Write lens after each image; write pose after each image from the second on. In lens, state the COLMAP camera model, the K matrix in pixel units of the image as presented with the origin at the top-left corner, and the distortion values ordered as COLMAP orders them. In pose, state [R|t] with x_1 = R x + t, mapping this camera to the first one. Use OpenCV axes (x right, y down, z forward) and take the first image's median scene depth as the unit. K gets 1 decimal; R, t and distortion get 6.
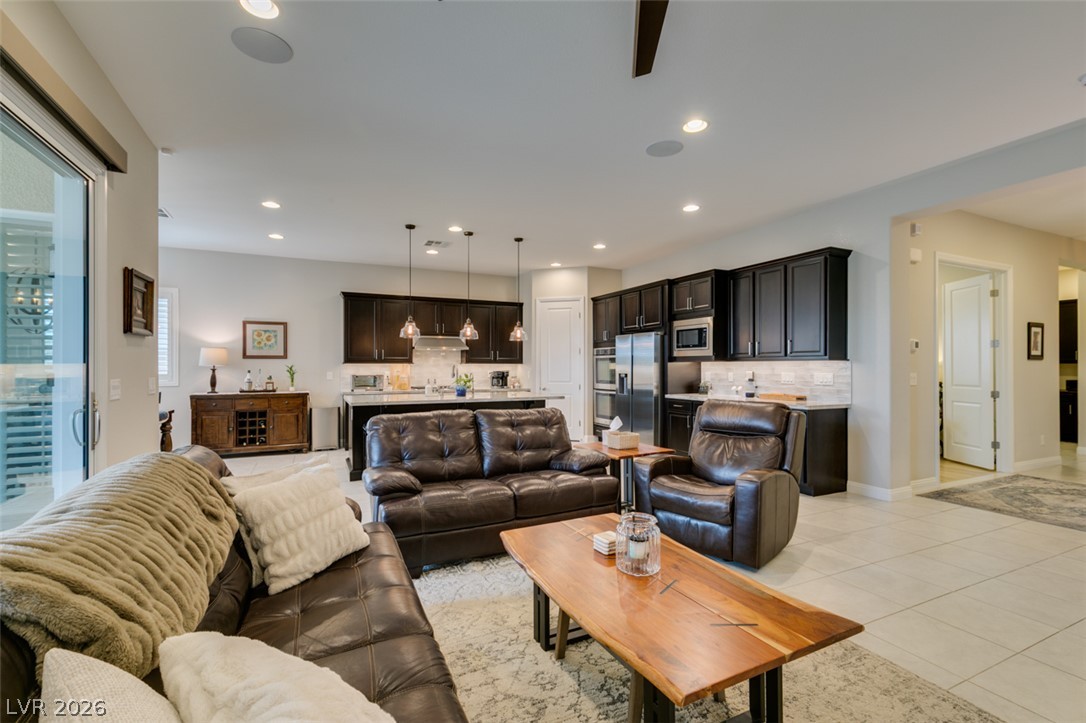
lens RADIAL K [[482.9, 0, 537.3], [0, 482.9, 366.2], [0, 0, 1]] dist [0.001372, -0.001643]
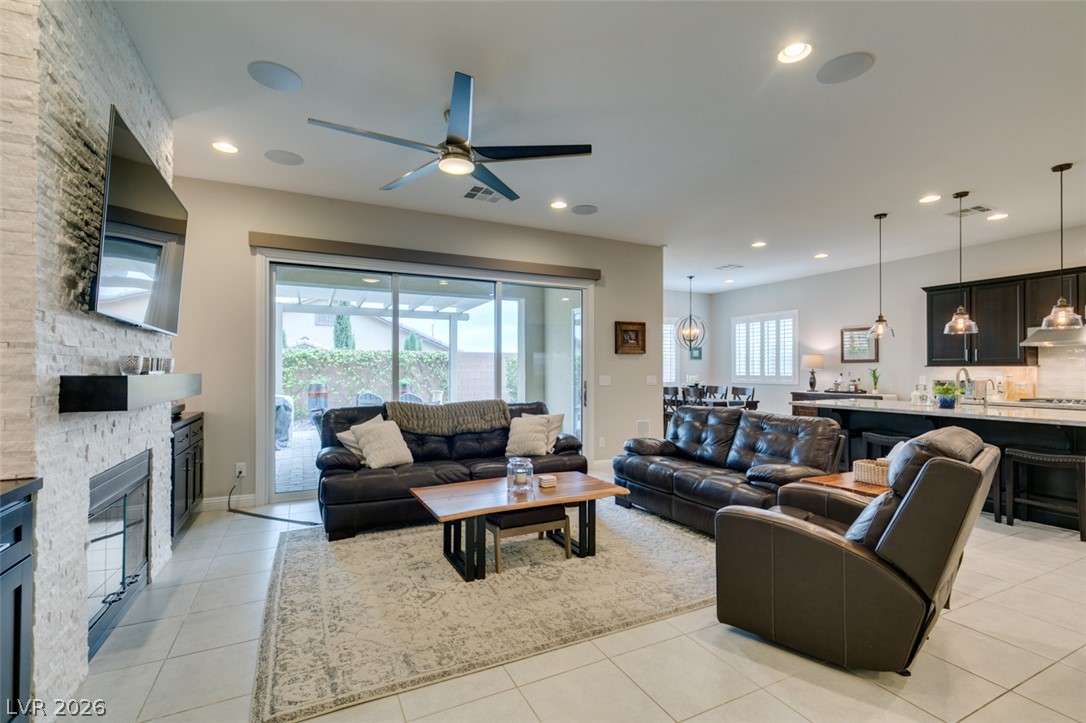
lens RADIAL K [[482.9, 0, 540.1], [0, 482.9, 362.9], [0, 0, 1]] dist [0.001372, -0.001643]
pose [[0.014958, -0.014397, -0.999784, 0.532809], [-0.000111, 0.999896, -0.014400, 0.000590], [0.999888, 0.000326, 0.014954, 0.290797]]
